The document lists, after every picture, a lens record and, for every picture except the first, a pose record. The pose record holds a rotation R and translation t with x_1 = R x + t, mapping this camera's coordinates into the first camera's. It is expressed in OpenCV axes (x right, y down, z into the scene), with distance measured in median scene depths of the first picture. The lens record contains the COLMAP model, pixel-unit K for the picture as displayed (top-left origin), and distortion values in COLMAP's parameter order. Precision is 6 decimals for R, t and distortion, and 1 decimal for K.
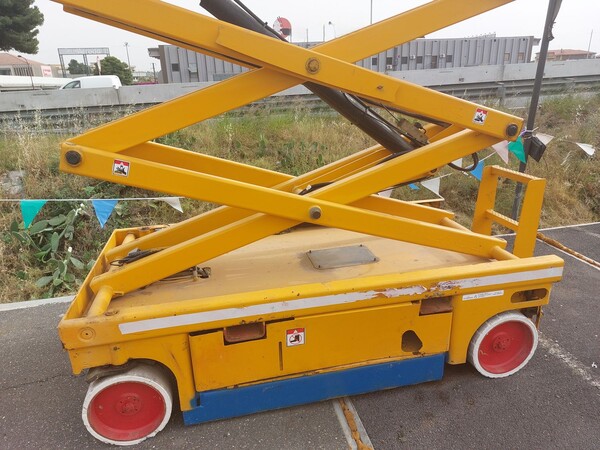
lens RADIAL K [[430.0, 0, 300.0], [0, 430.0, 225.0], [0, 0, 1]] dist [0.152861, -0.222309]
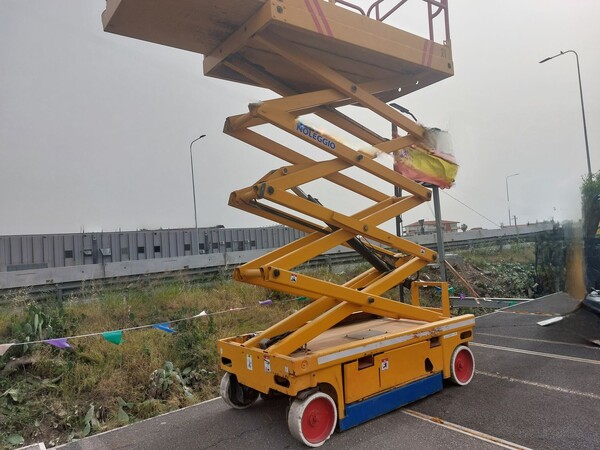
lens RADIAL K [[430.0, 0, 300.0], [0, 430.0, 225.0], [0, 0, 1]] dist [0.152861, -0.222309]
pose [[0.906761, -0.007736, 0.421575, -1.025675], [0.174623, 0.916947, -0.358769, 0.293941], [-0.383786, 0.398934, 0.832802, -0.585752]]
